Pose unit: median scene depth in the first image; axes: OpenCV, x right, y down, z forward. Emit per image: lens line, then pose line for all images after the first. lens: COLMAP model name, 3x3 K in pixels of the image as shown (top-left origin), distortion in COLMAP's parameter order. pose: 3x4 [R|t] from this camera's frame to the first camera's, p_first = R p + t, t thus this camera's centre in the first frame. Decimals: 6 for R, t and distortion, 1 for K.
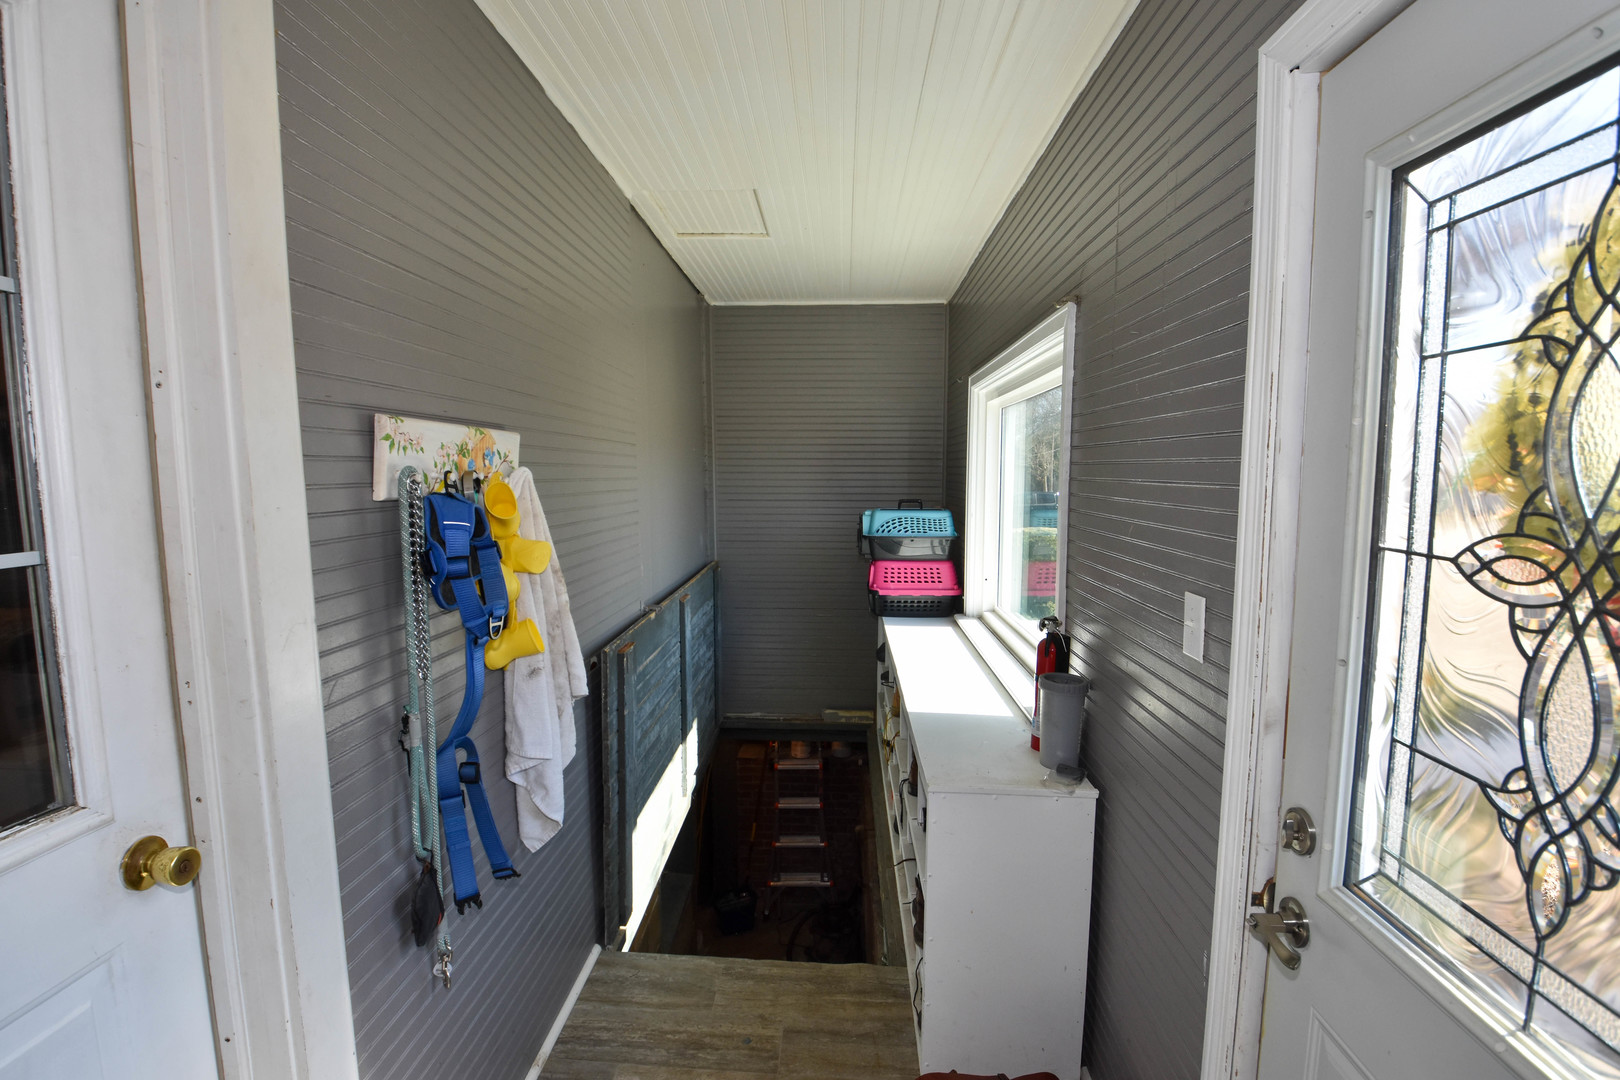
lens RADIAL K [[745.6, 0, 811.7], [0, 745.6, 551.1], [0, 0, 1]] dist [0.022853, -0.032046]
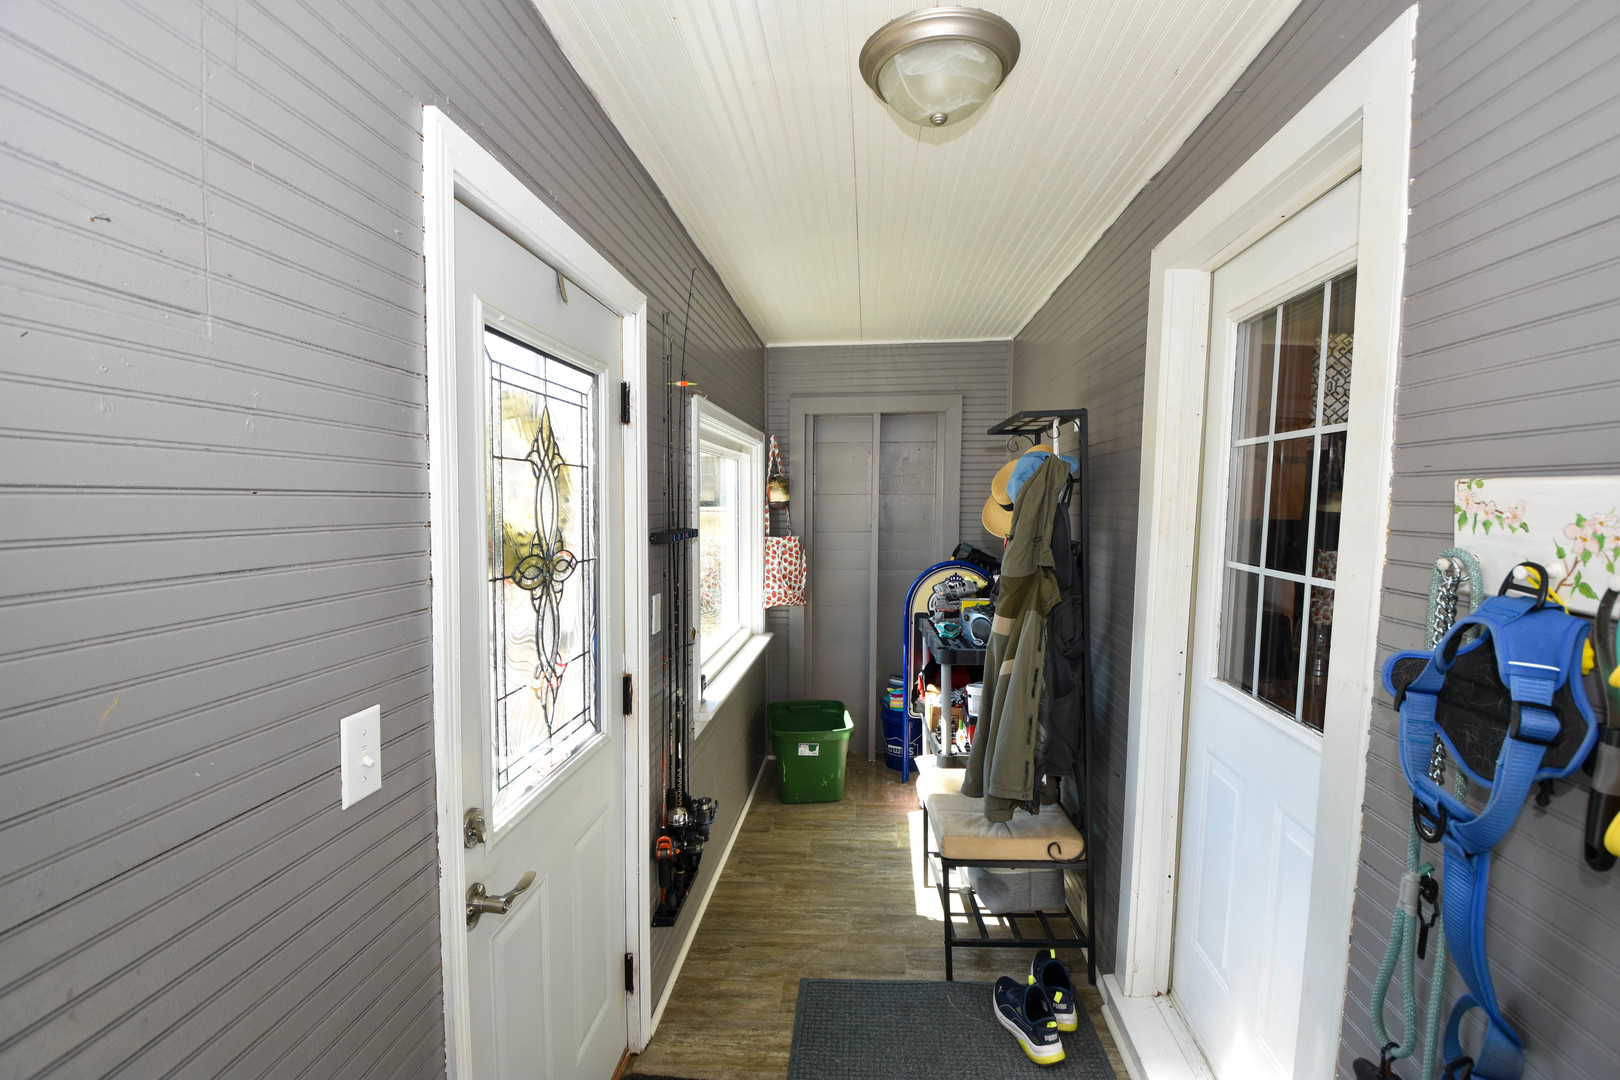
lens RADIAL K [[745.6, 0, 811.7], [0, 745.6, 551.1], [0, 0, 1]] dist [0.022853, -0.032046]
pose [[-0.998986, -0.014704, 0.042558, 0.047669], [-0.007035, 0.984539, 0.175026, -0.233251], [-0.044473, 0.174549, -0.983644, 1.741524]]
